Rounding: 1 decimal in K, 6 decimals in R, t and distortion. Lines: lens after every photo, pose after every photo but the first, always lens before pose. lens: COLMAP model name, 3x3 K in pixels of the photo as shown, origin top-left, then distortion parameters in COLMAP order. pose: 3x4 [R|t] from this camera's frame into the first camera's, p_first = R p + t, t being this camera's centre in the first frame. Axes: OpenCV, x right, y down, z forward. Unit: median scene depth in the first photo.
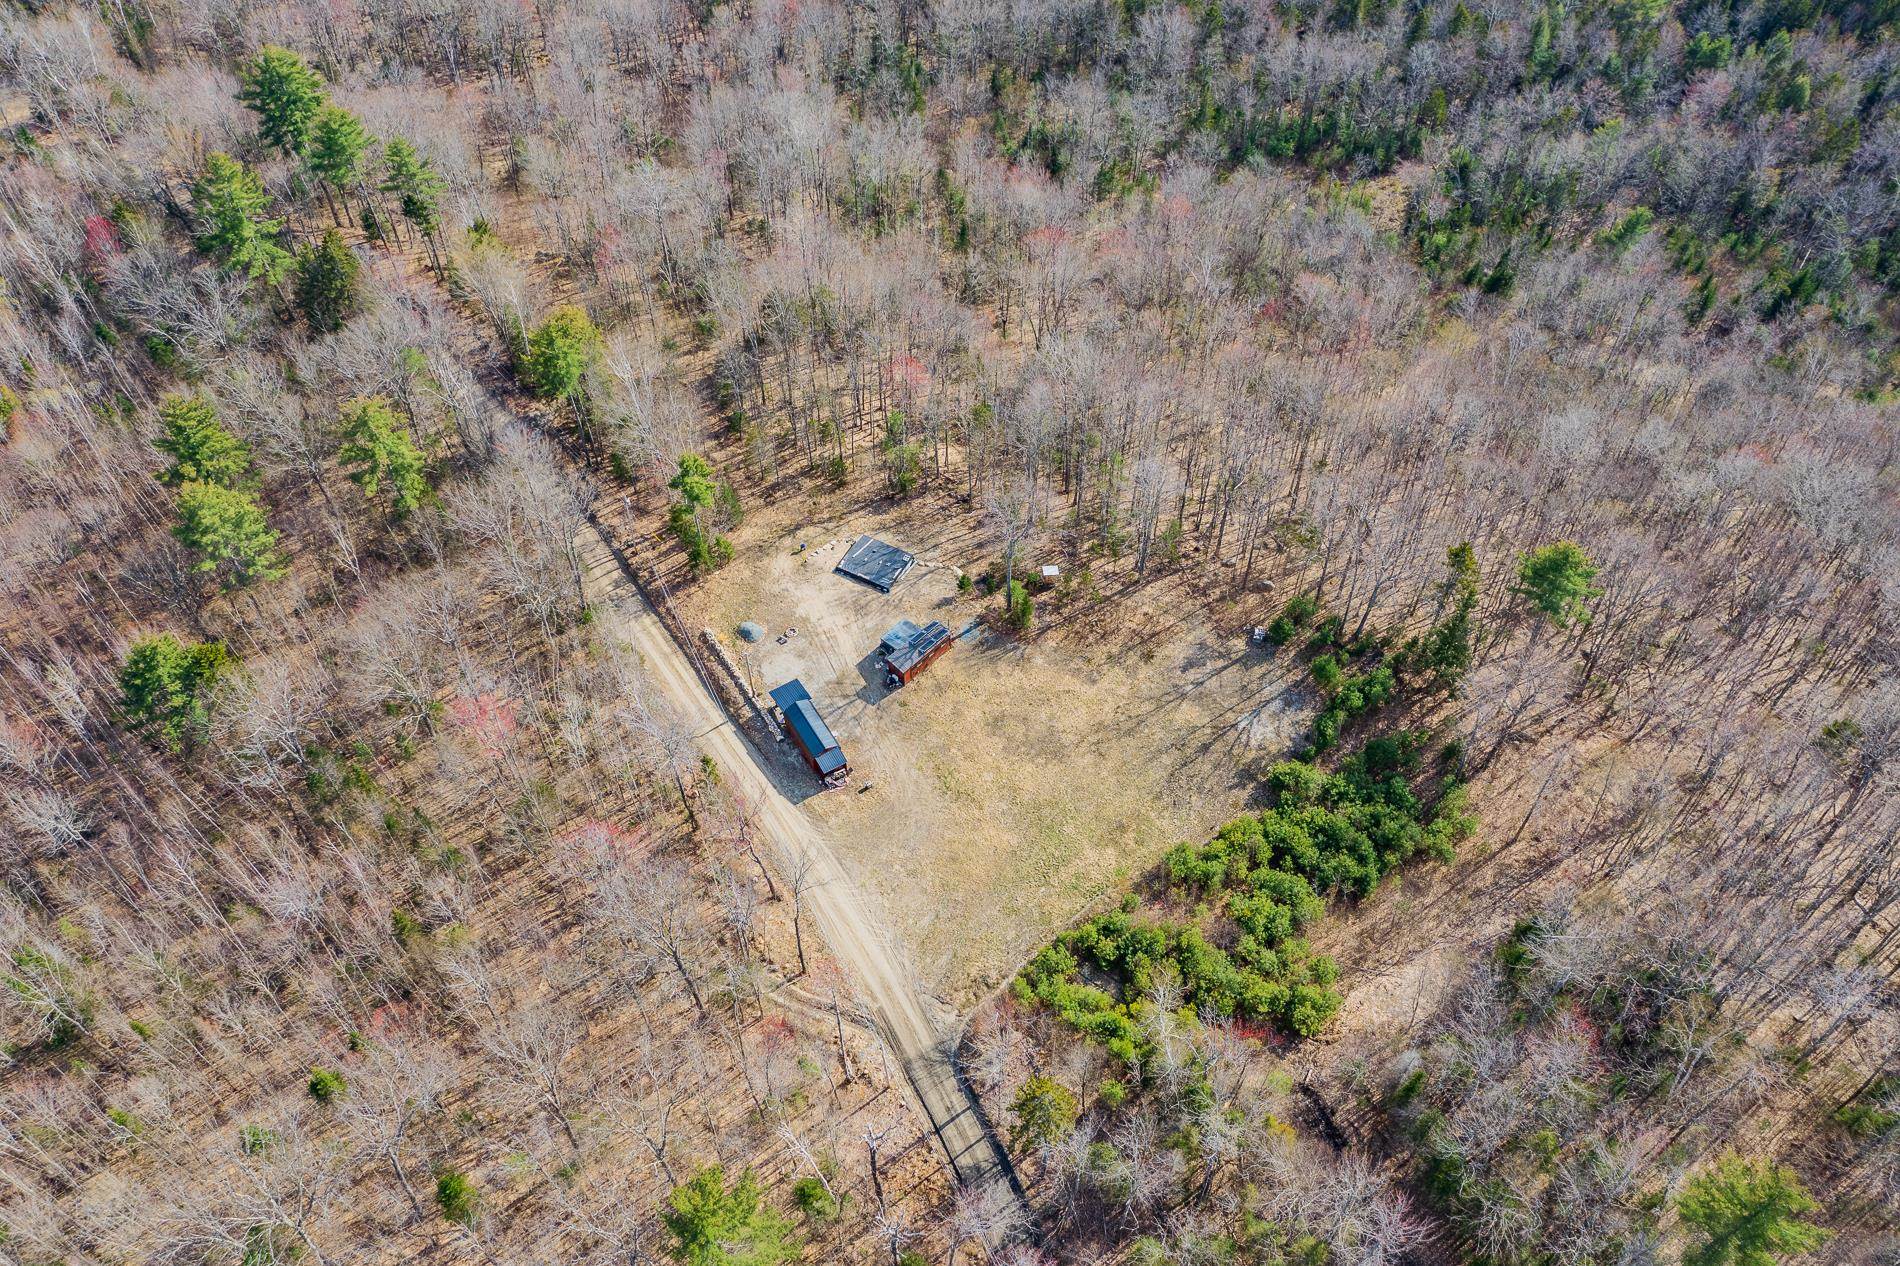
lens RADIAL K [[1515.8, 0, 950.0], [0, 1515.8, 633.0], [0, 0, 1]] dist [-0.007332, 0.010045]
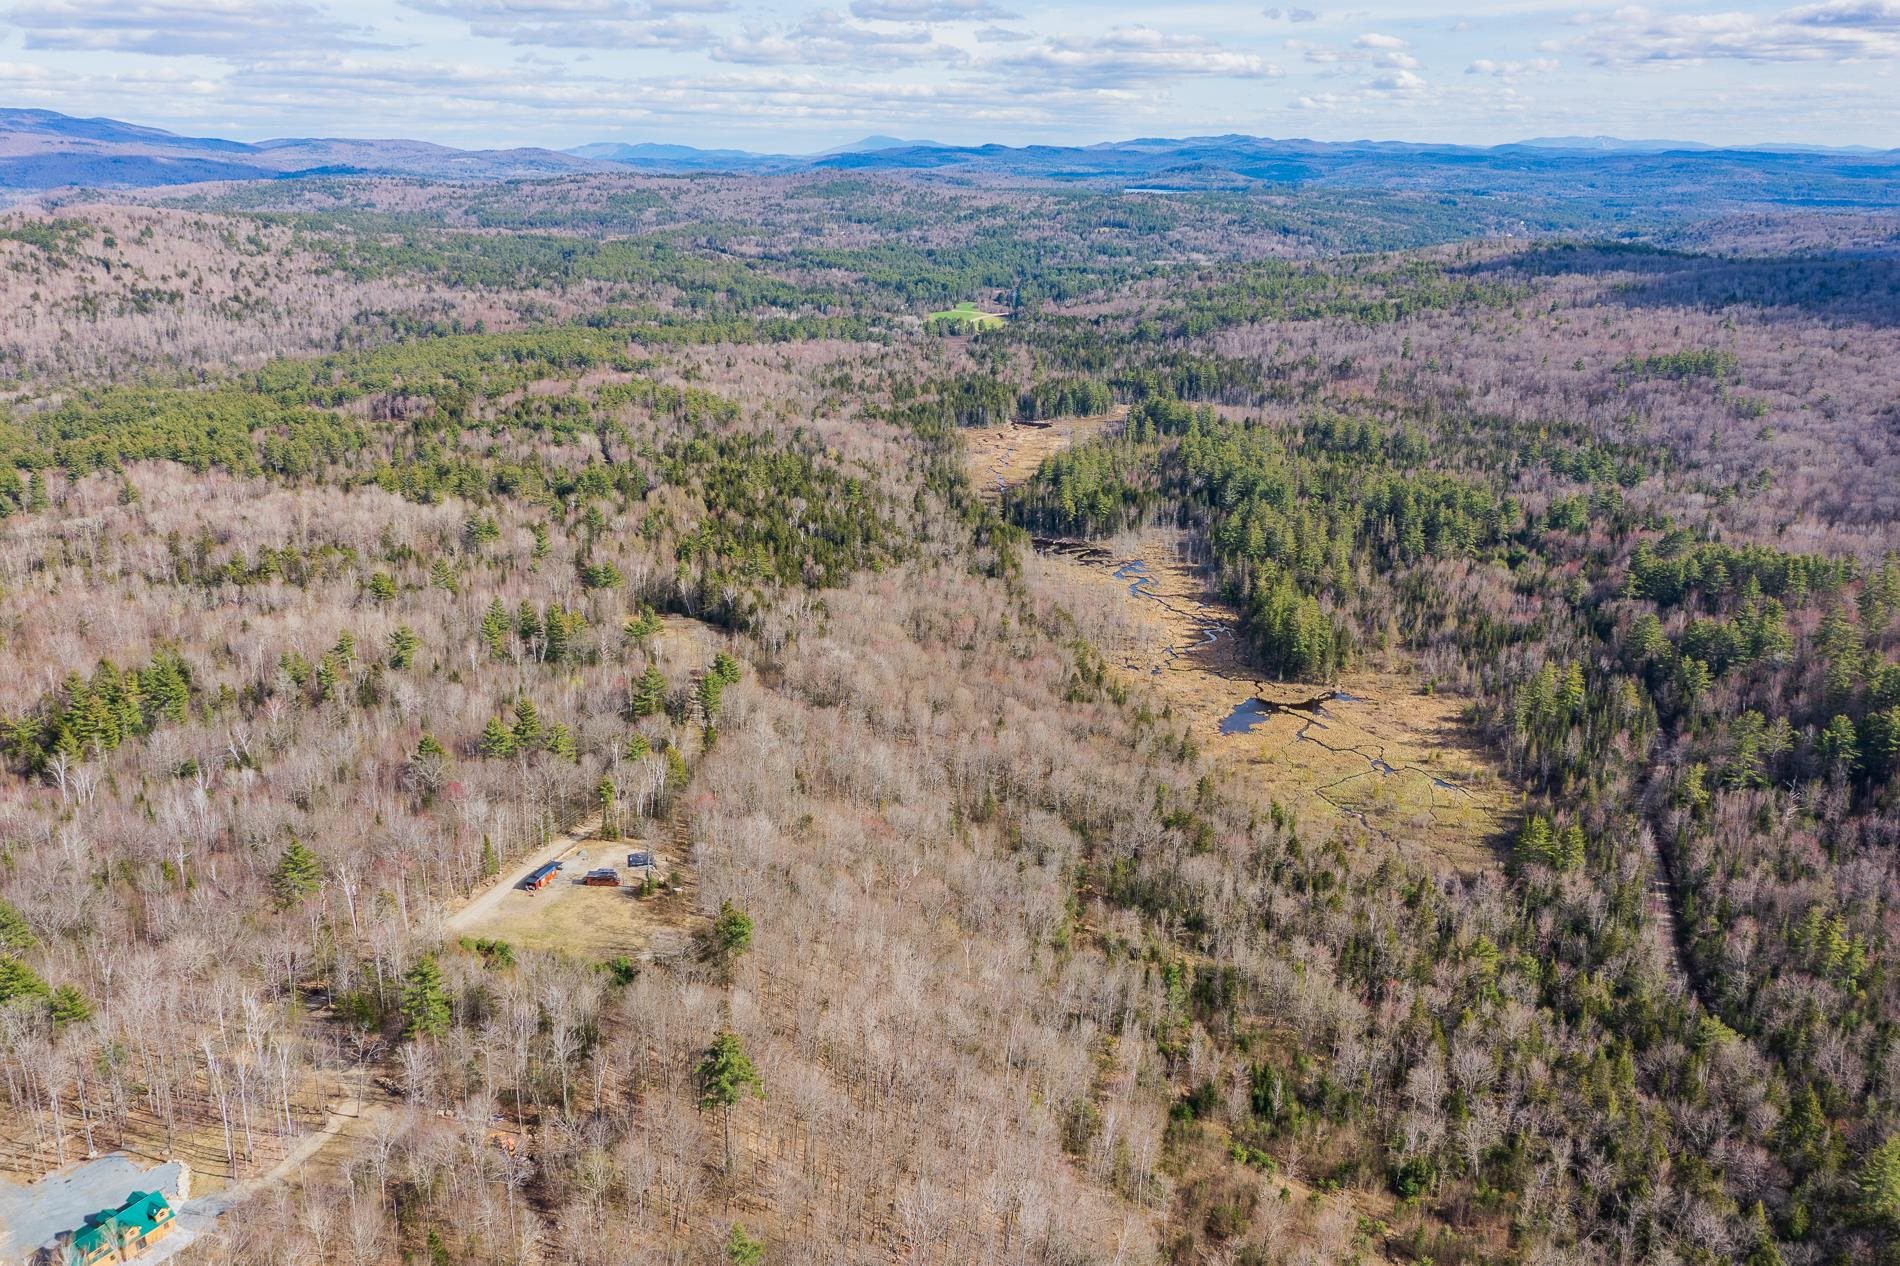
lens RADIAL K [[1515.8, 0, 950.0], [0, 1515.8, 633.0], [0, 0, 1]] dist [-0.007332, 0.010045]
pose [[0.650254, 0.245444, -0.718976, 1.838722], [-0.604961, 0.739752, -0.294600, 0.093137], [0.459556, 0.626518, 0.629511, -0.427917]]
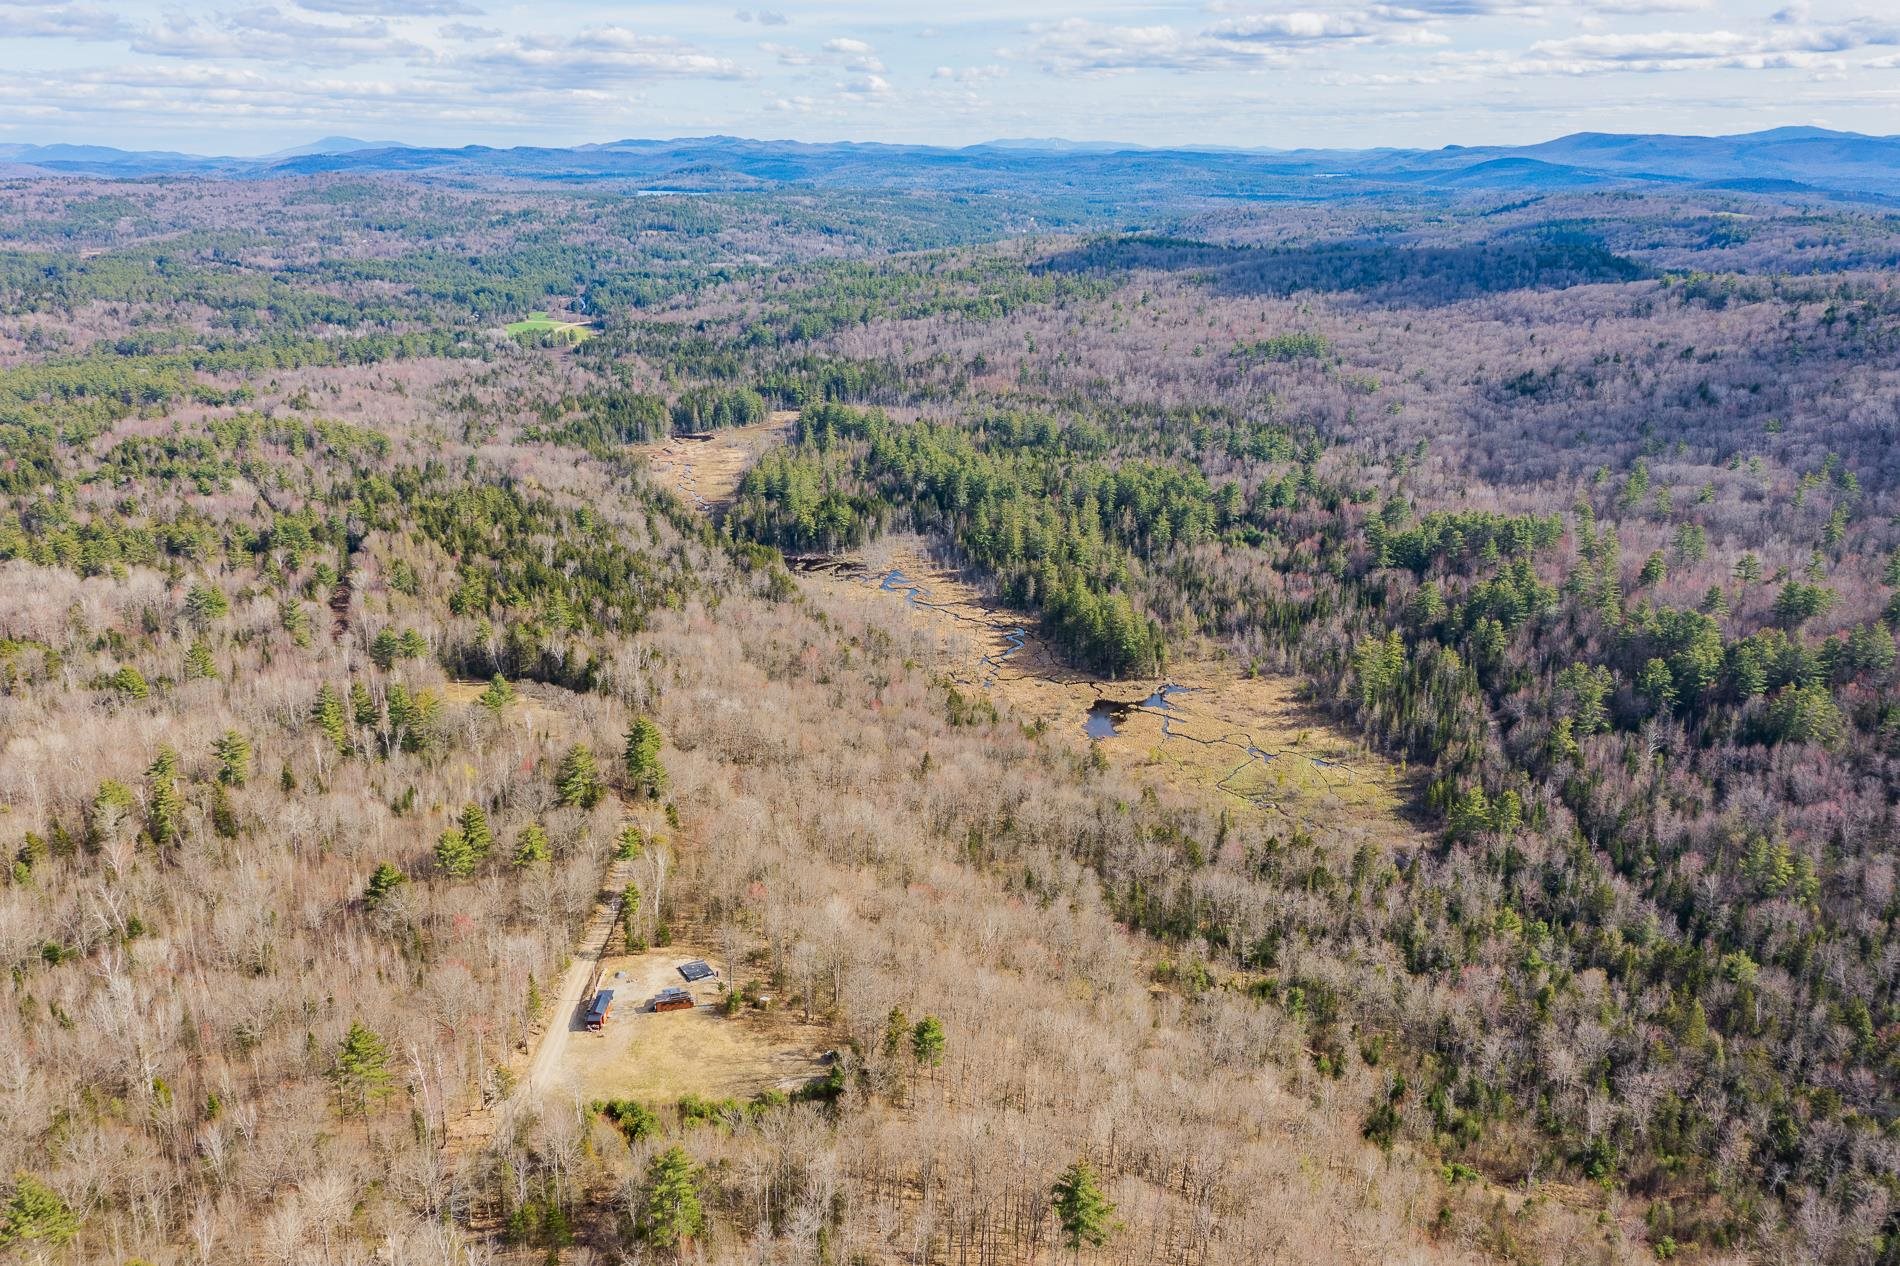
lens RADIAL K [[1515.8, 0, 950.0], [0, 1515.8, 633.0], [0, 0, 1]] dist [-0.007332, 0.010045]
pose [[0.859779, 0.169006, -0.481890, 1.127030], [-0.410243, 0.790542, -0.454692, 0.372636], [0.304108, 0.588626, 0.749024, -0.629276]]
